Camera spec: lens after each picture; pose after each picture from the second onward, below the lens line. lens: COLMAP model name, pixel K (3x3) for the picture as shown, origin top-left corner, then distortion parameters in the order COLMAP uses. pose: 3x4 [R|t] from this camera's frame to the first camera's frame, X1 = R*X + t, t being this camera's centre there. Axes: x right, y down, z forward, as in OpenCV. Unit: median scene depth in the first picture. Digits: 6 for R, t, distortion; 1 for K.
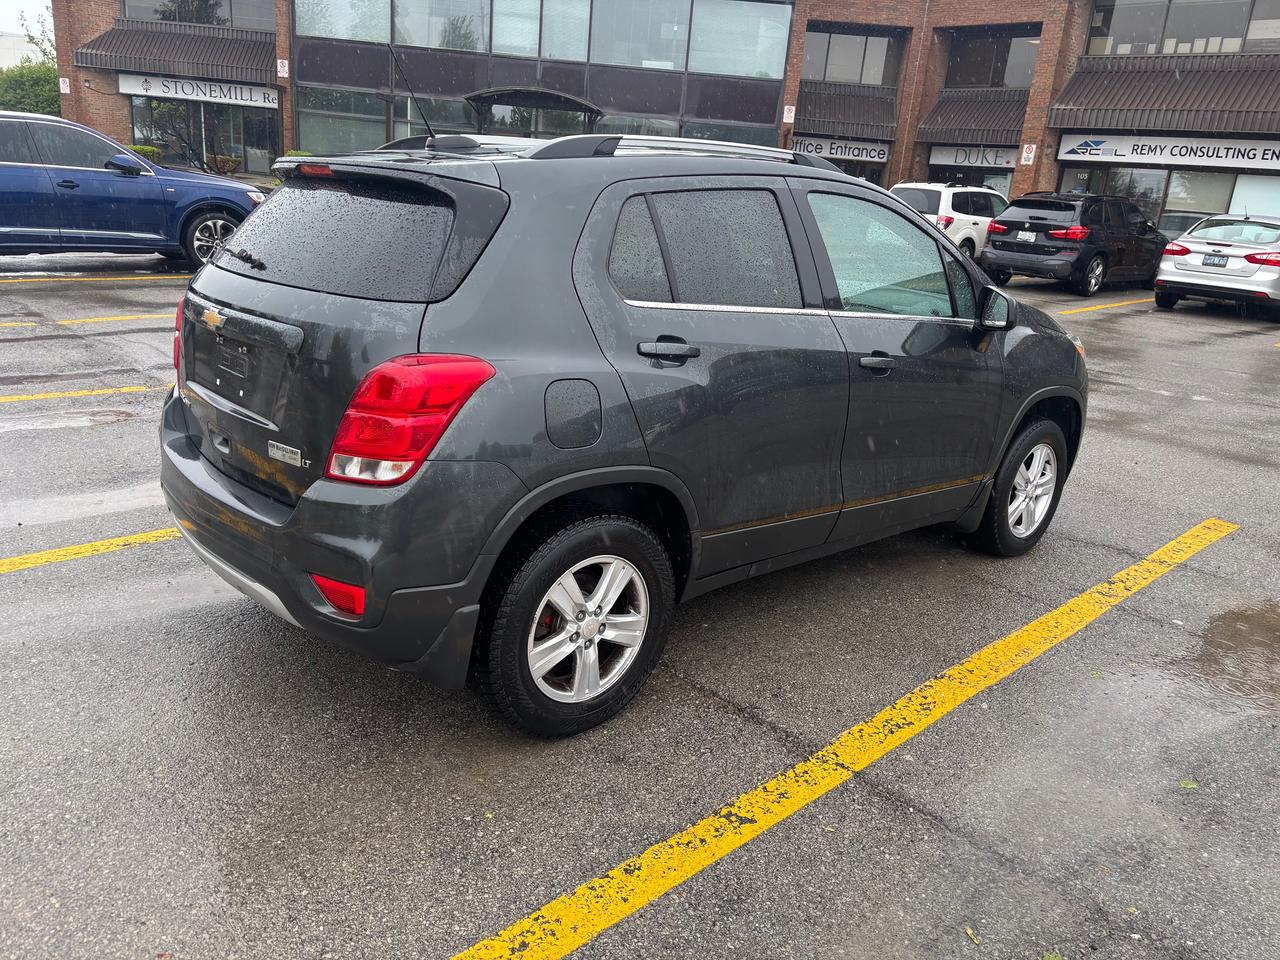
lens RADIAL K [[954.7, 0, 617.3], [0, 954.7, 493.1], [0, 0, 1]] dist [0.048540, -0.042163]
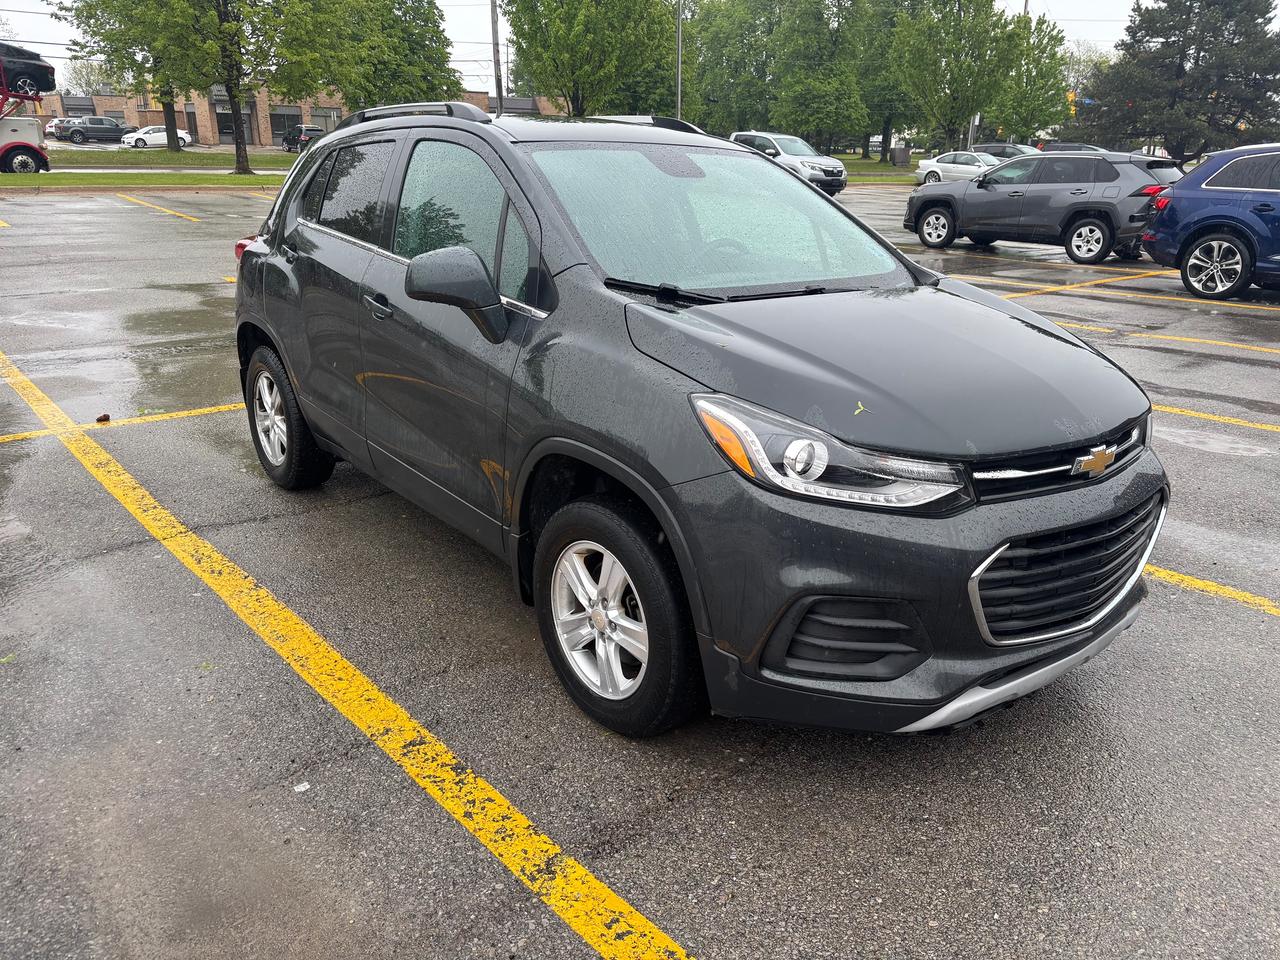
lens RADIAL K [[954.7, 0, 637.8], [0, 954.7, 499.8], [0, 0, 1]] dist [0.048540, -0.042163]
pose [[-0.035400, 0.273702, -0.961163, 0.982701], [-0.331162, 0.904214, 0.269682, -0.239025], [0.942910, 0.327847, 0.058631, 0.973208]]
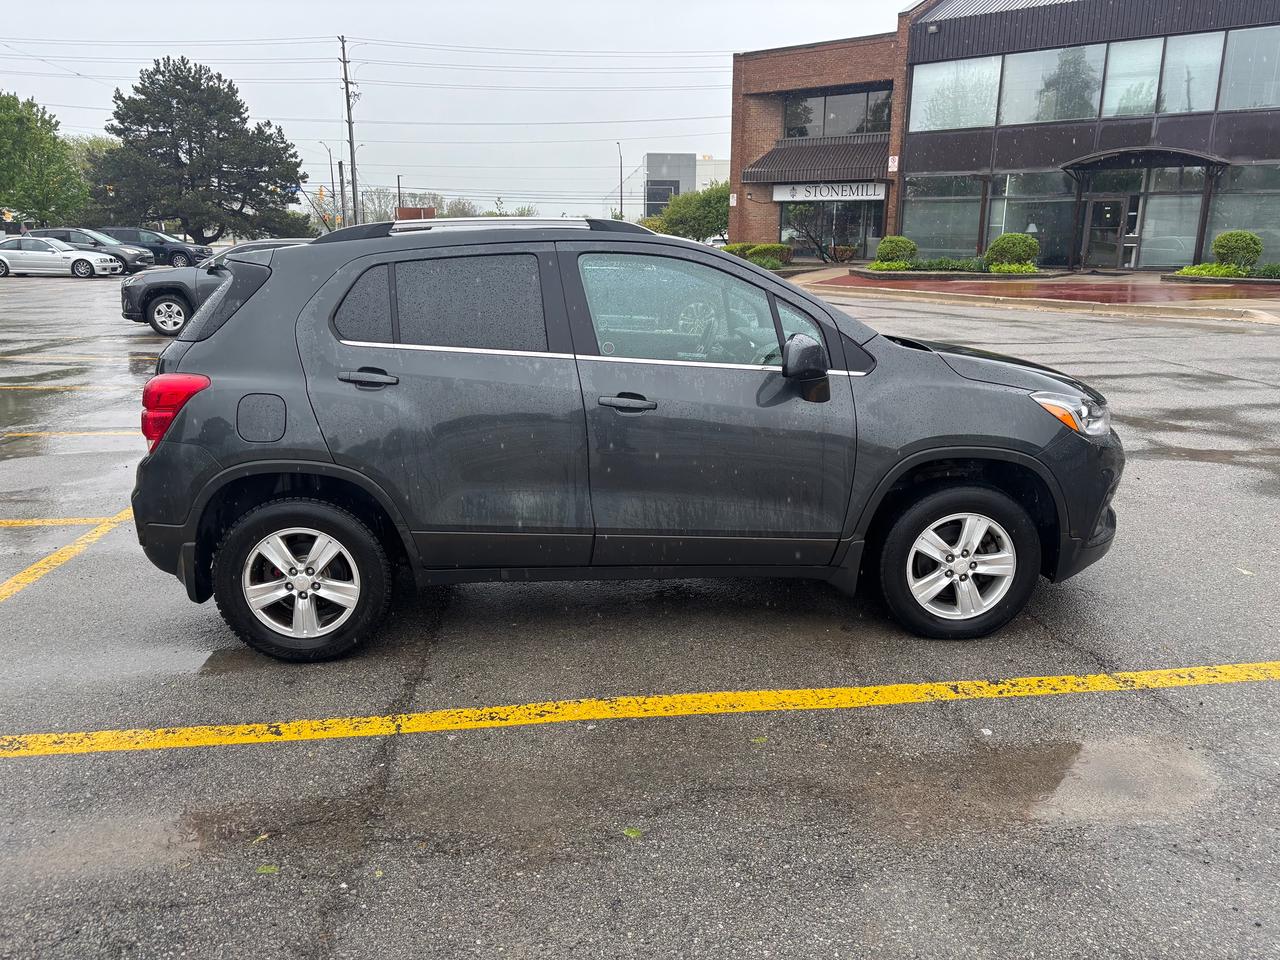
lens RADIAL K [[954.7, 0, 642.6], [0, 954.7, 480.7], [0, 0, 1]] dist [0.048540, -0.042163]
pose [[0.787632, 0.077638, -0.611235, 0.734021], [-0.133612, 0.989946, -0.046430, -0.000776], [0.601484, 0.118238, 0.790086, 0.131884]]
